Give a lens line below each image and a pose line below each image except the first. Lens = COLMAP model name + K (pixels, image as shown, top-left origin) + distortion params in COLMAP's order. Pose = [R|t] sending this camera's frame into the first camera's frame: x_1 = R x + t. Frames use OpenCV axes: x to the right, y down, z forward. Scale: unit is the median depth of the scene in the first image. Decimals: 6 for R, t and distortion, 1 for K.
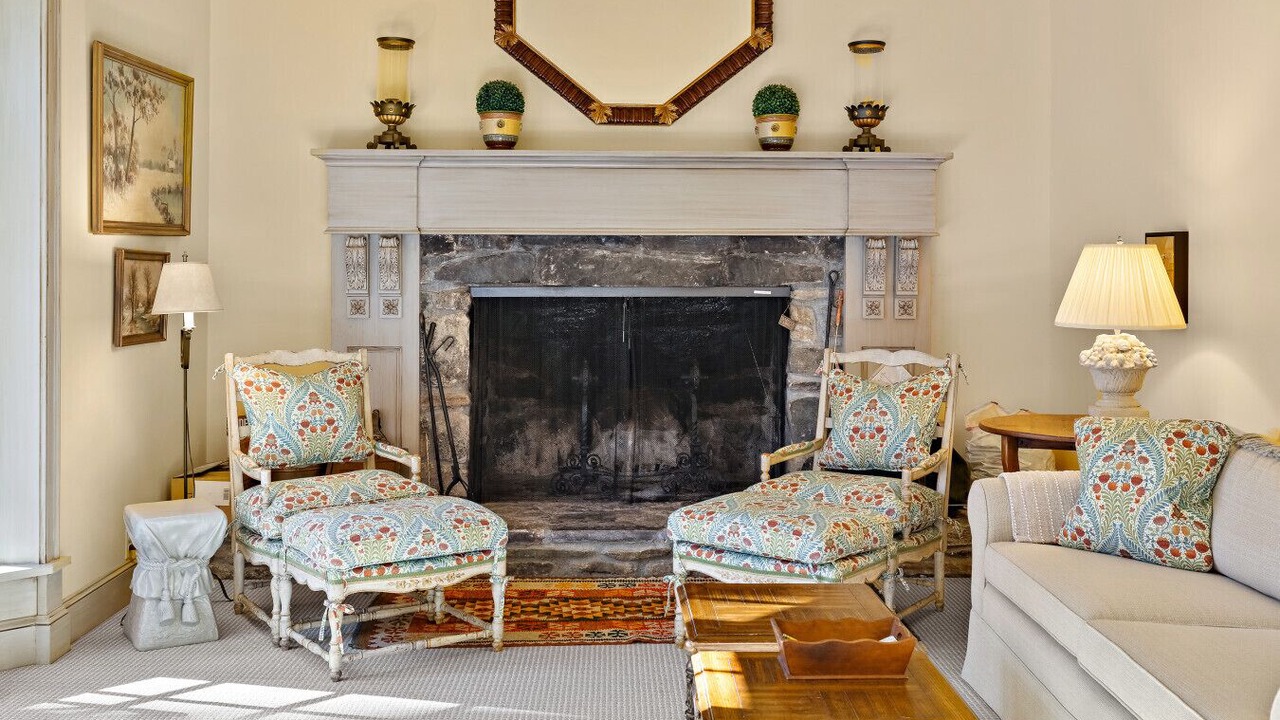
lens RADIAL K [[1225.4, 0, 638.4], [0, 1225.4, 358.7], [0, 0, 1]] dist [0.007489, 0.000000]
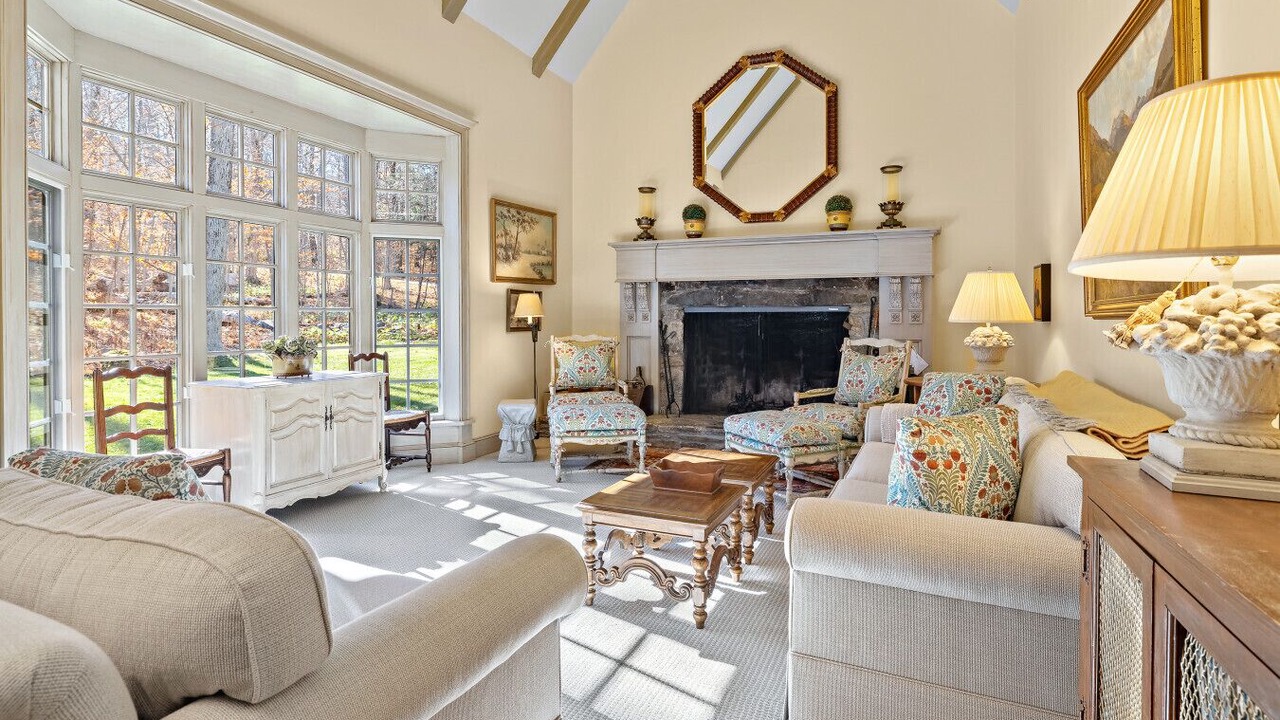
lens RADIAL K [[611.1, 0, 636.0], [0, 611.1, 362.3], [0, 0, 1]] dist [-0.000819, 0.001179]
pose [[0.915079, 0.028541, -0.402263, 0.211974], [-0.024221, 0.999581, 0.015823, 0.019414], [0.402546, -0.004736, 0.915388, 0.040679]]
